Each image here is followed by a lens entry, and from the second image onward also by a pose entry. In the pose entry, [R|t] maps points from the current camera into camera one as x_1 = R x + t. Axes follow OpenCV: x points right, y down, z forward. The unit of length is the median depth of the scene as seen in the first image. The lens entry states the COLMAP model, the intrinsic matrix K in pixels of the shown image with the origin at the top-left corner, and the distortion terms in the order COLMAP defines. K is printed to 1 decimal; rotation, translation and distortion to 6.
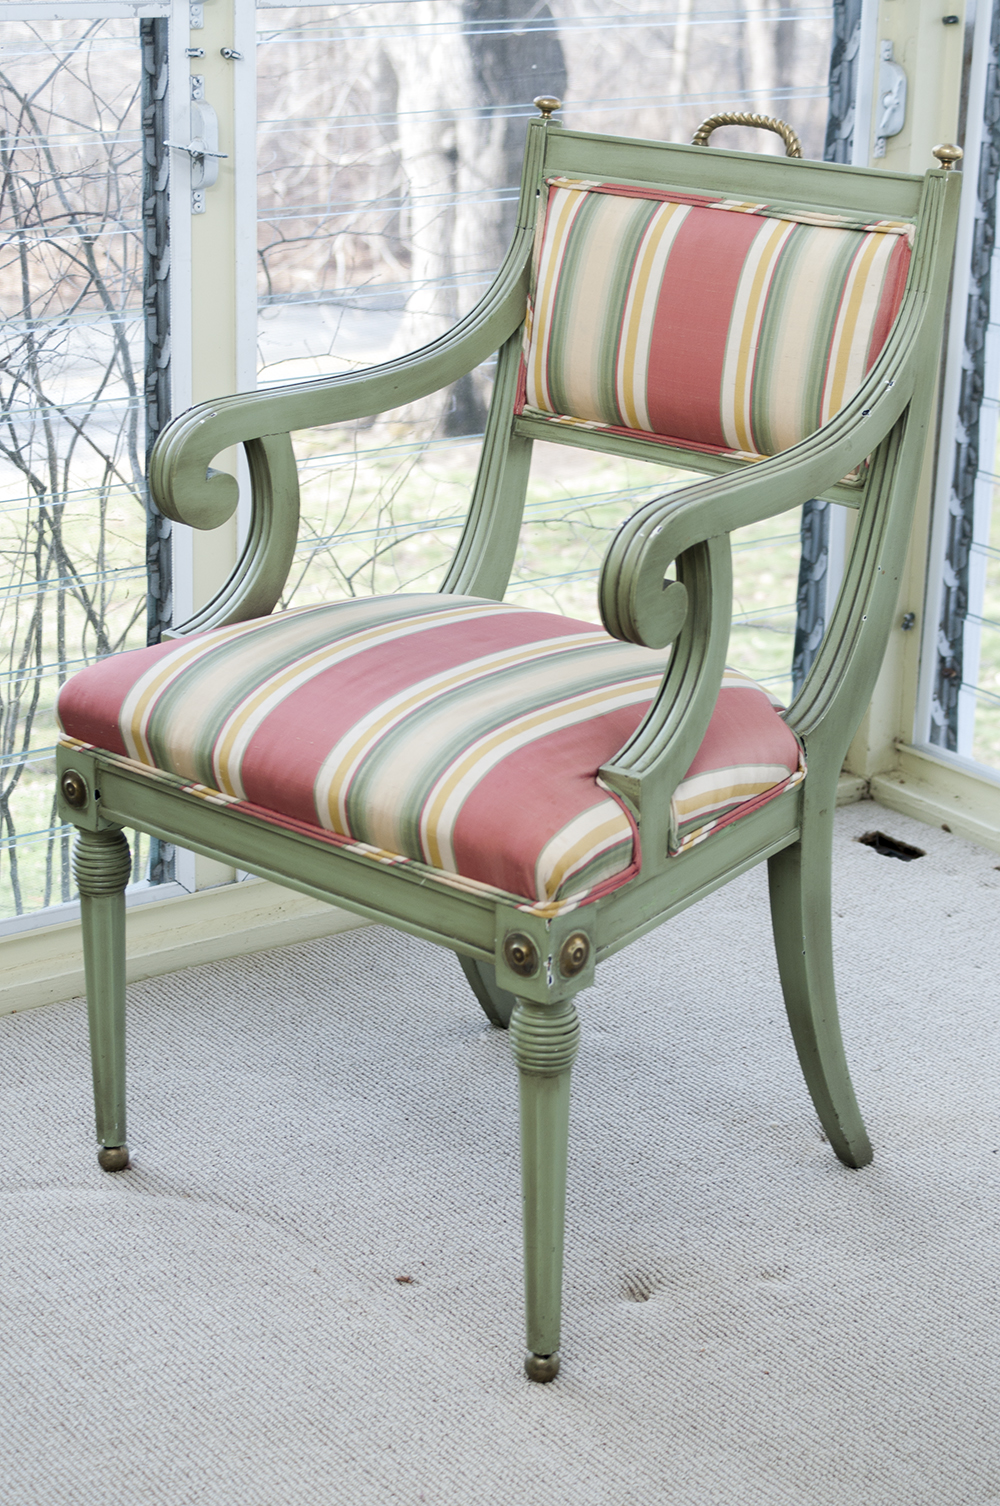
lens RADIAL K [[2968.8, 0, 501.9], [0, 2968.8, 735.1], [0, 0, 1]] dist [-0.033866, -0.041452]
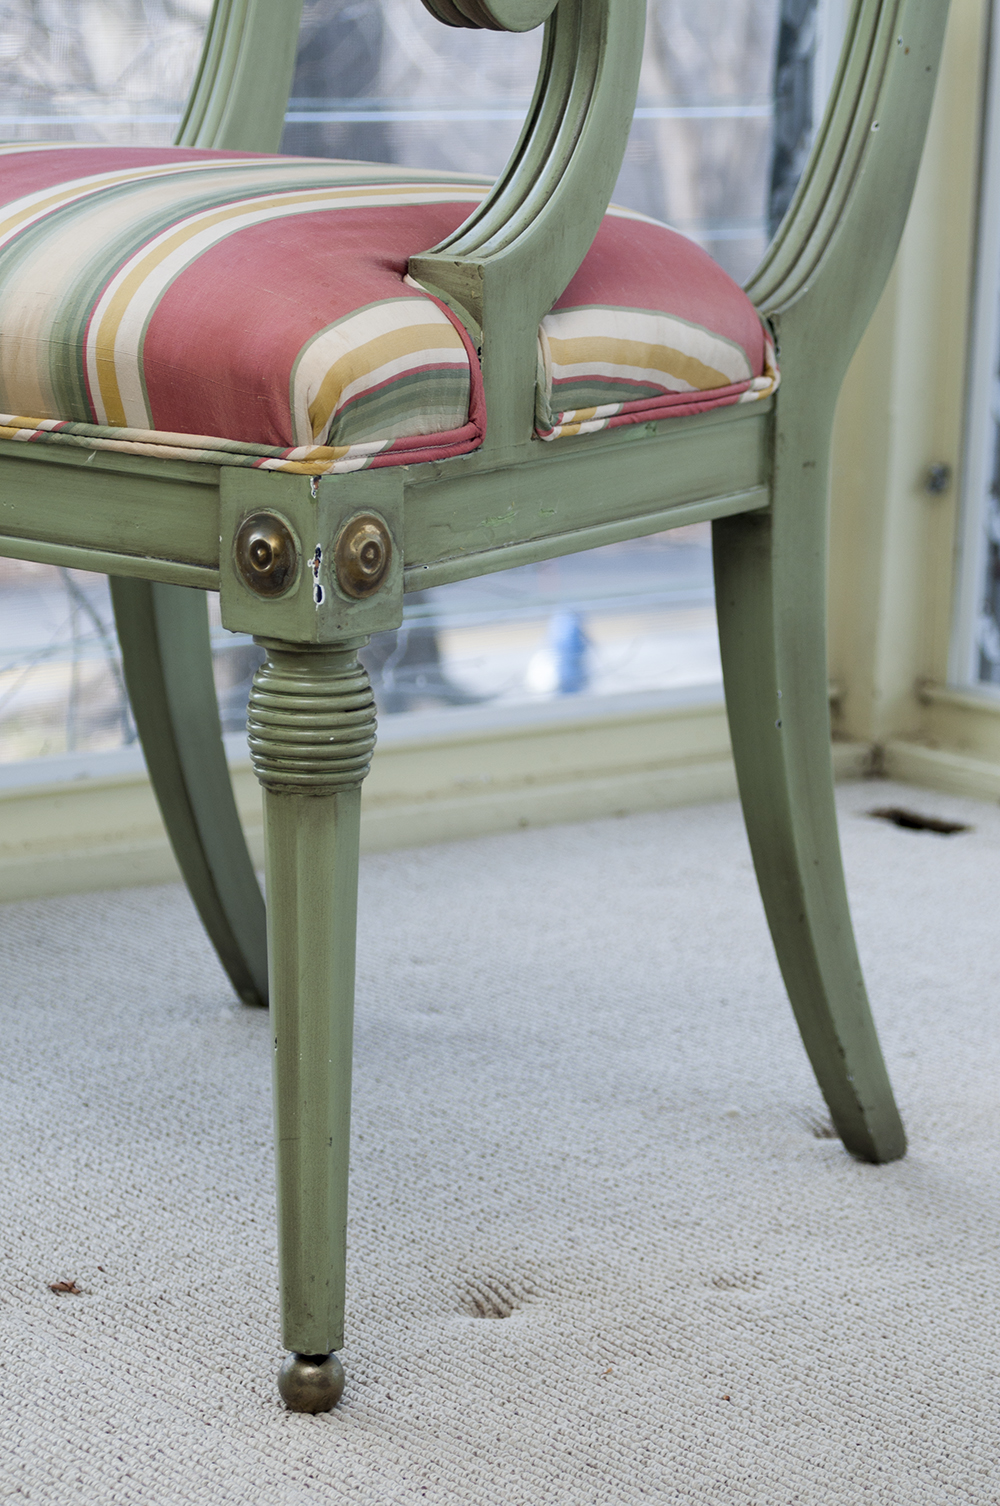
lens RADIAL K [[4280.7, 0, 503.4], [0, 4280.7, 741.9], [0, 0, 1]] dist [0.069781, 0.514807]
pose [[0.999148, -0.001607, 0.041245, 0.015901], [0.007308, 0.990342, -0.138450, 0.197512], [-0.040625, 0.138634, 0.989510, 0.200039]]
